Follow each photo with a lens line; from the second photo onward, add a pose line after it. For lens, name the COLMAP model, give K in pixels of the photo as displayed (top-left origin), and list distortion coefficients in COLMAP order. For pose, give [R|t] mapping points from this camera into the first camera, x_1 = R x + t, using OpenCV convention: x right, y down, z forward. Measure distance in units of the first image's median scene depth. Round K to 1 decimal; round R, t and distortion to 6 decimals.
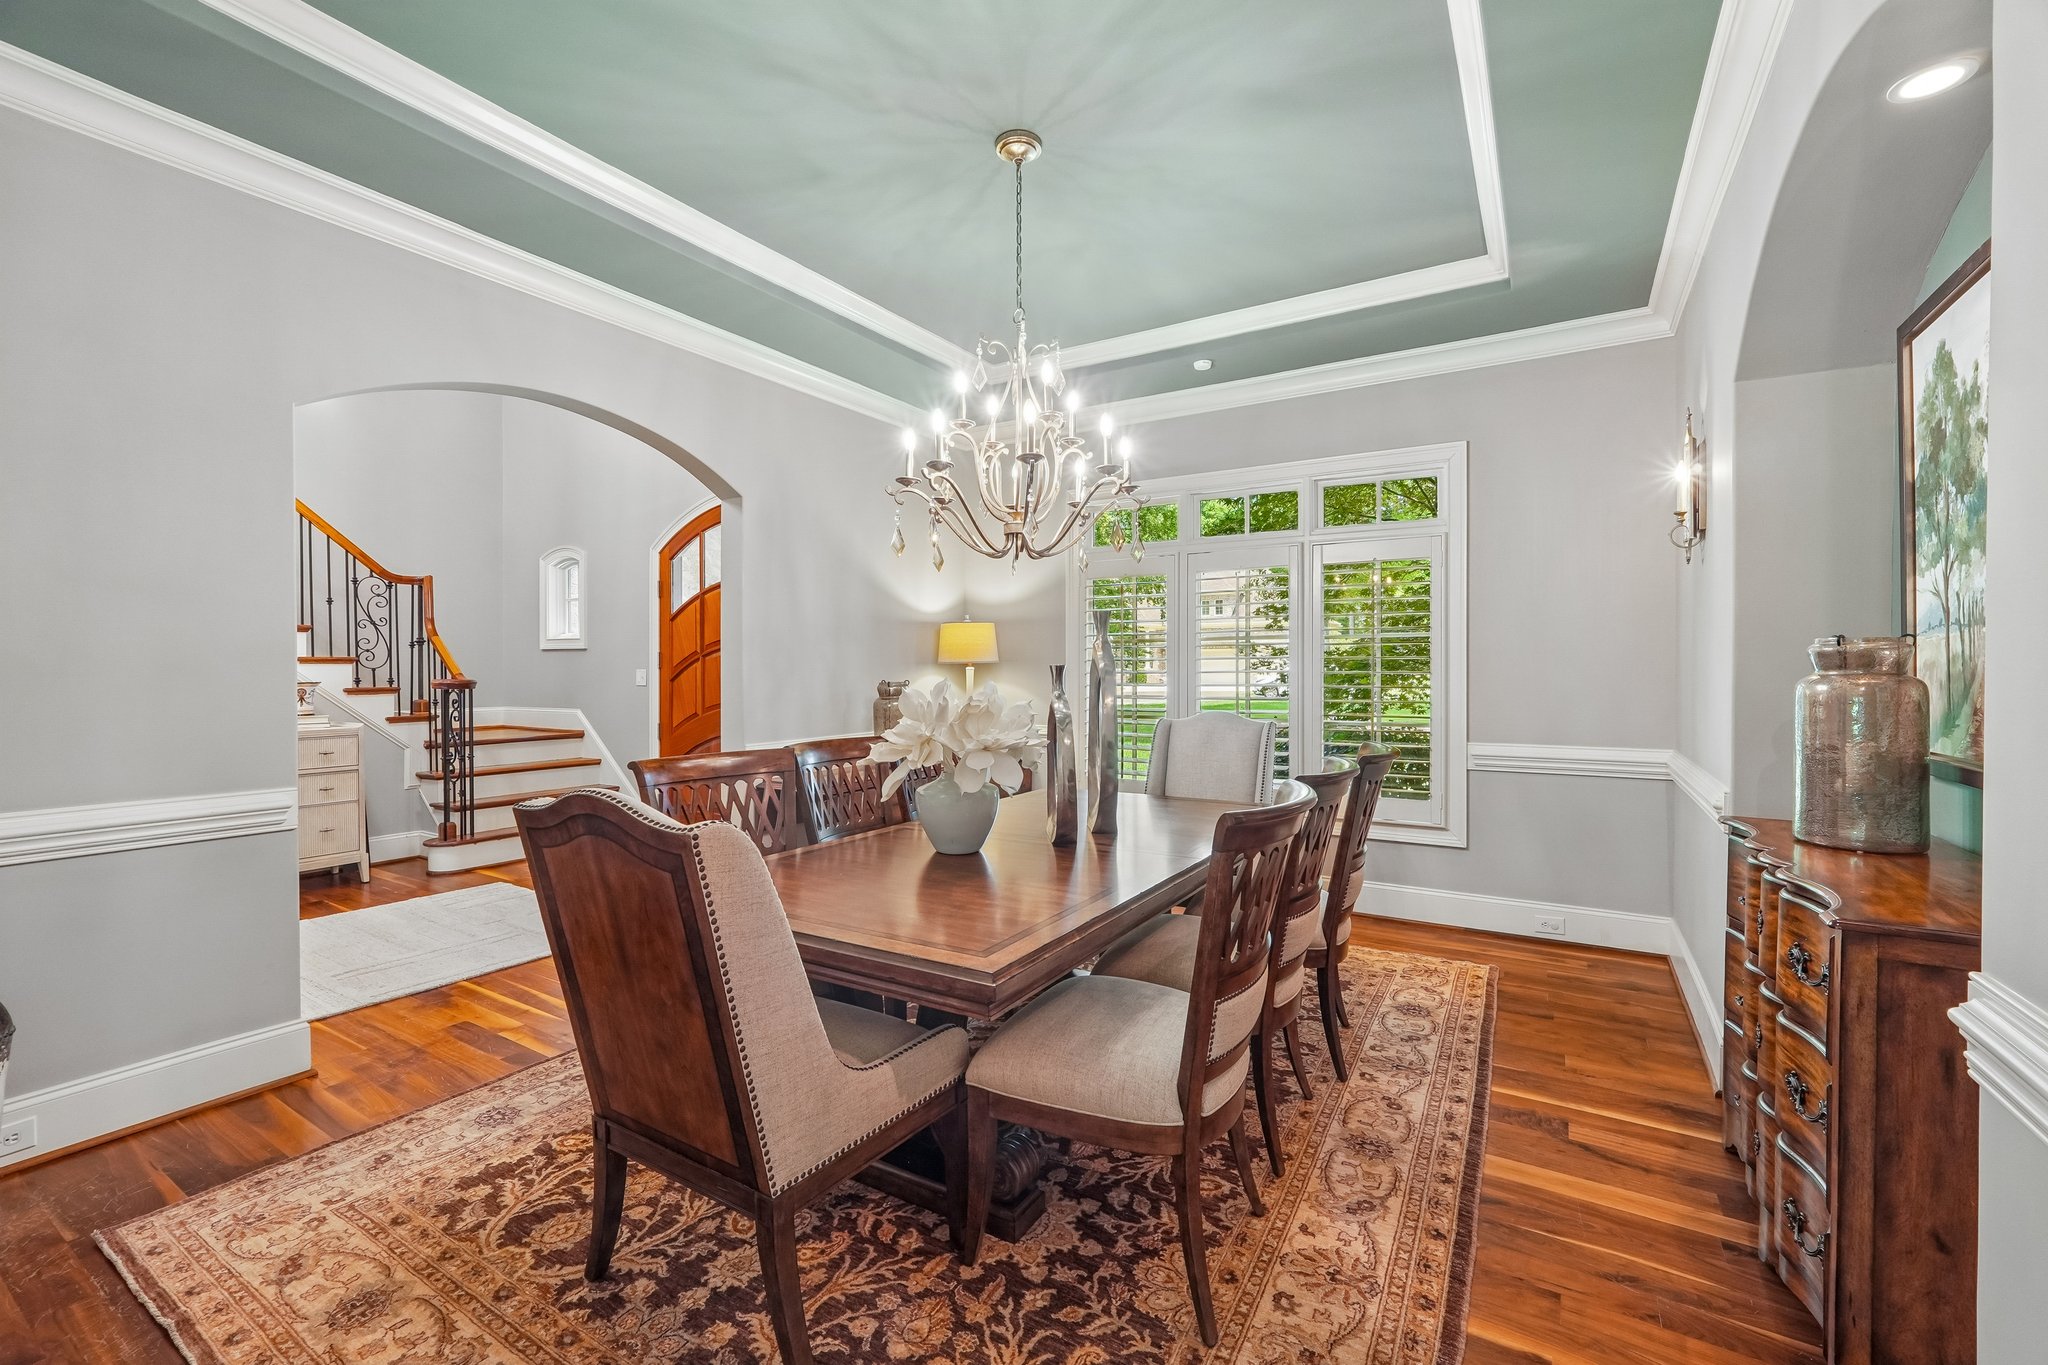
lens RADIAL K [[864.7, 0, 1016.4], [0, 864.7, 676.3], [0, 0, 1]] dist [-0.000846, -0.000214]
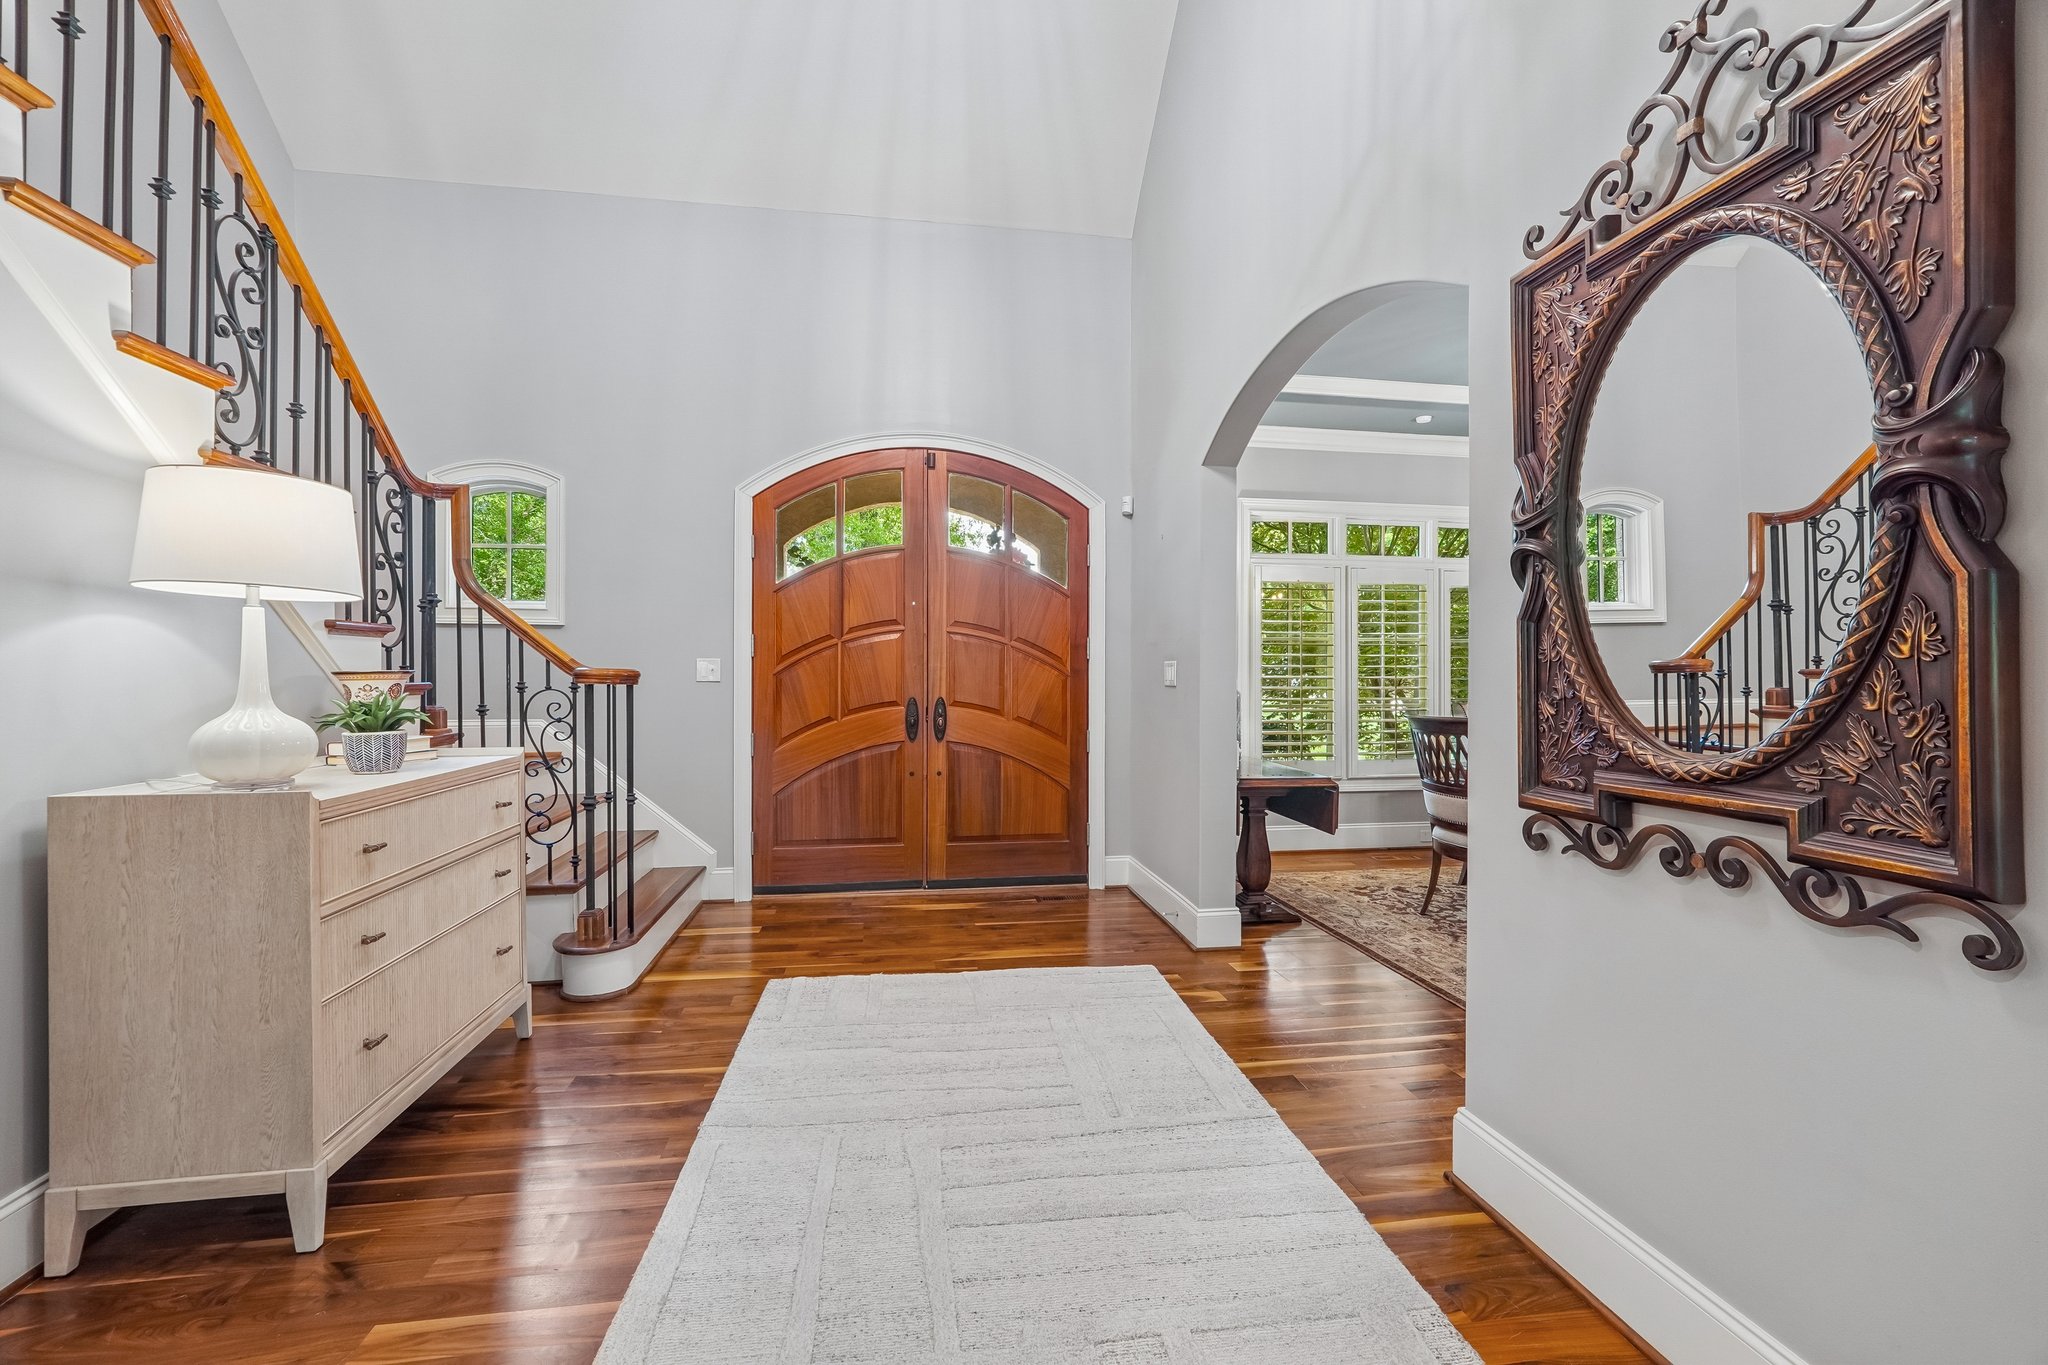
lens RADIAL K [[864.7, 0, 1016.4], [0, 864.7, 676.3], [0, 0, 1]] dist [-0.000846, -0.000214]
pose [[0.760402, 0.004873, 0.649435, -2.017069], [-0.000795, 0.999978, -0.006572, 0.031768], [-0.649452, 0.004481, 0.760389, 0.863272]]
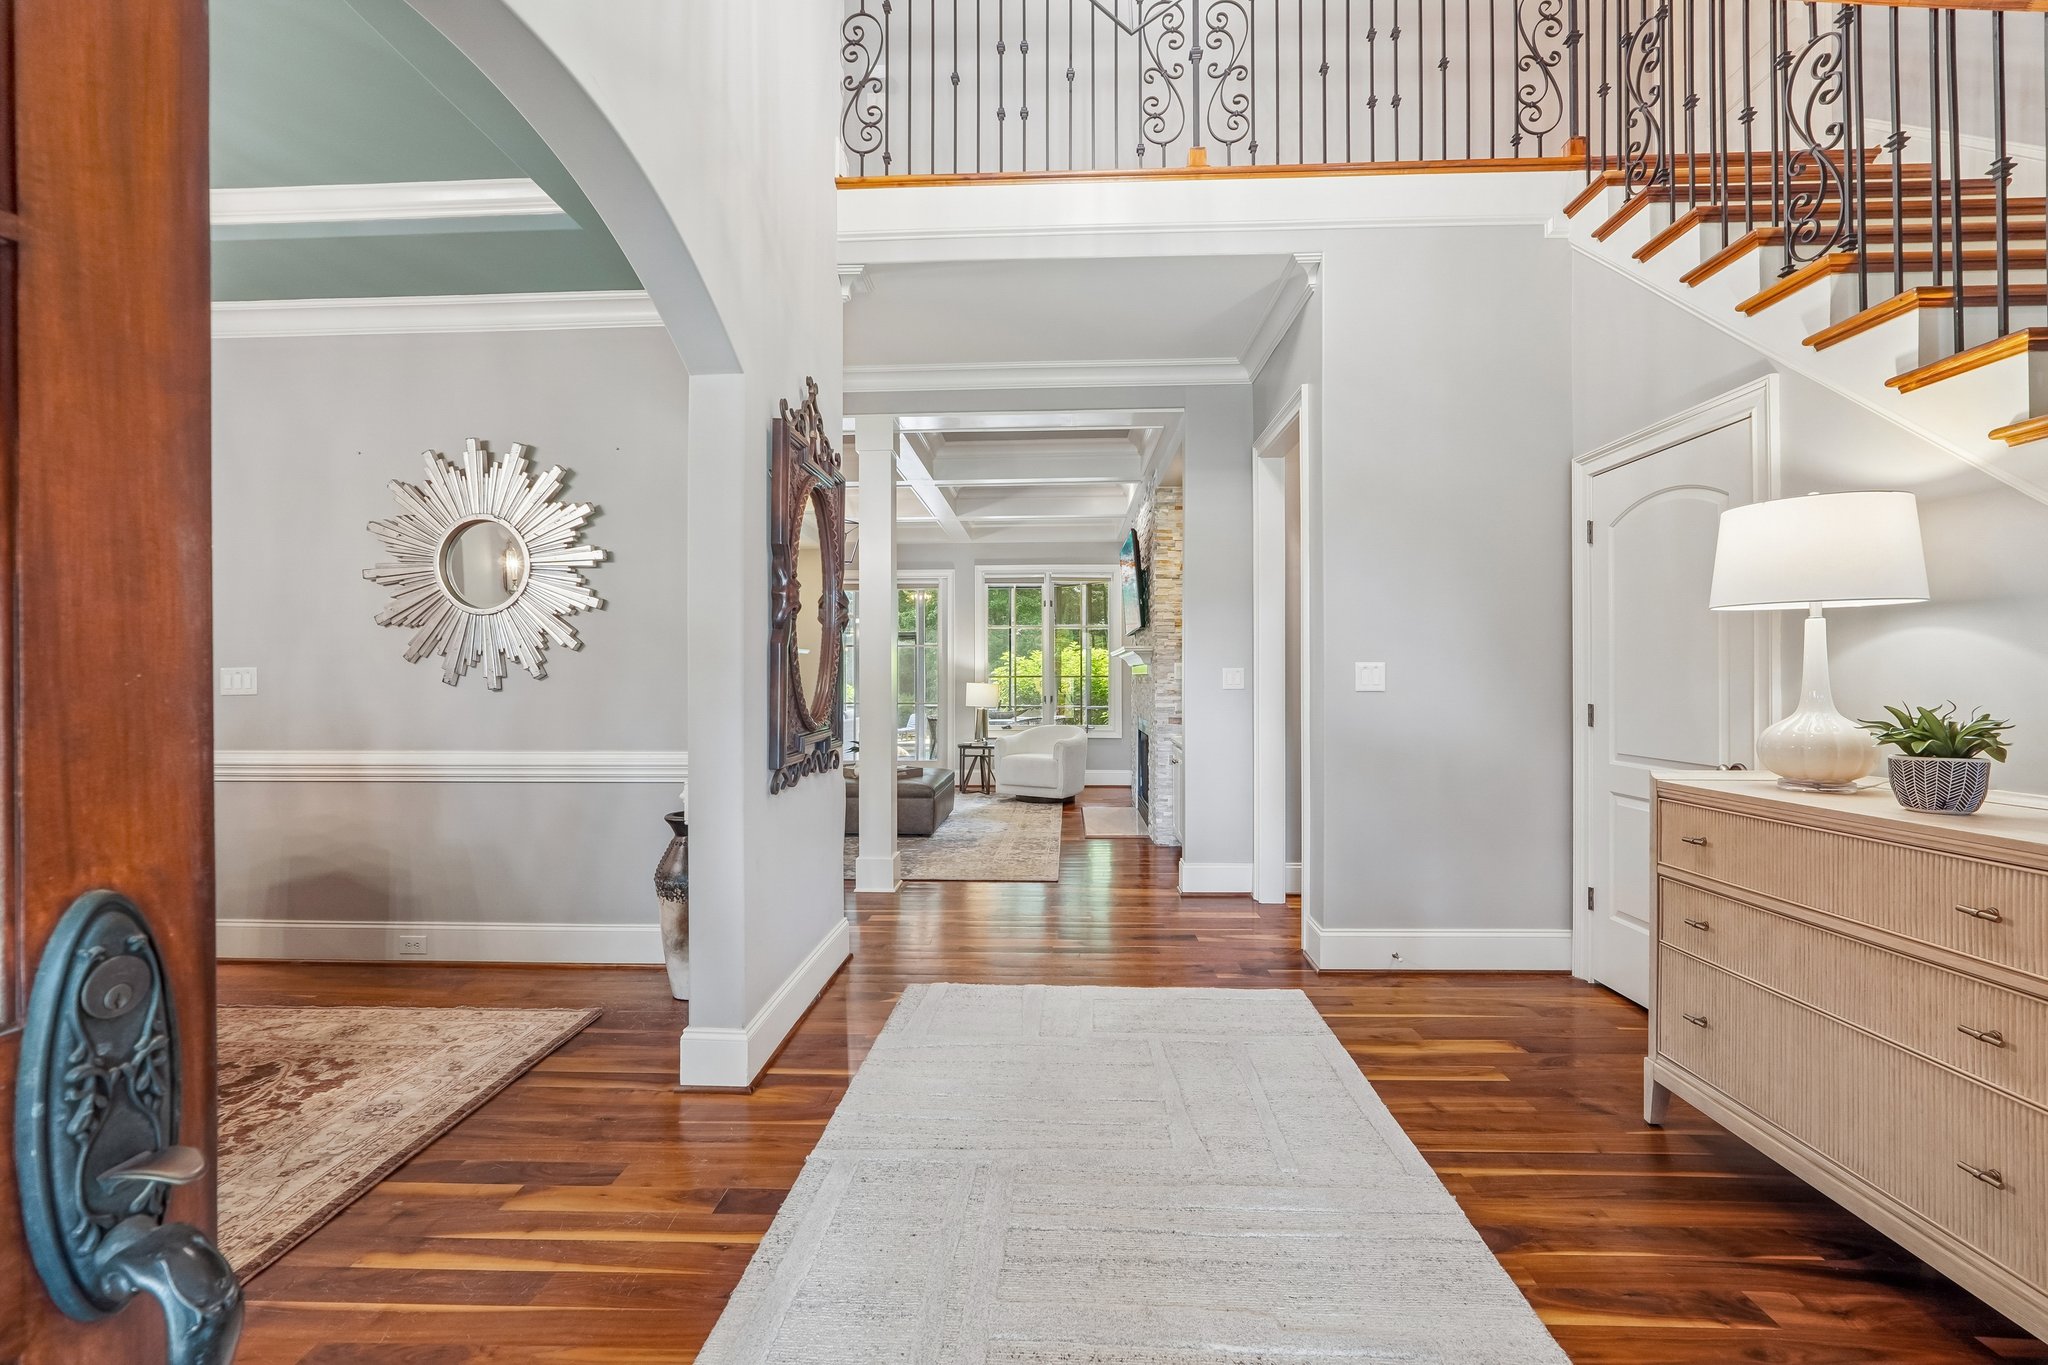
lens RADIAL K [[864.7, 0, 1016.4], [0, 864.7, 676.3], [0, 0, 1]] dist [-0.000846, -0.000214]
pose [[-0.871725, 0.000426, -0.489995, -0.822110], [0.000741, 1.000000, -0.000450, 0.018688], [0.489994, -0.000756, -0.871725, 2.415280]]
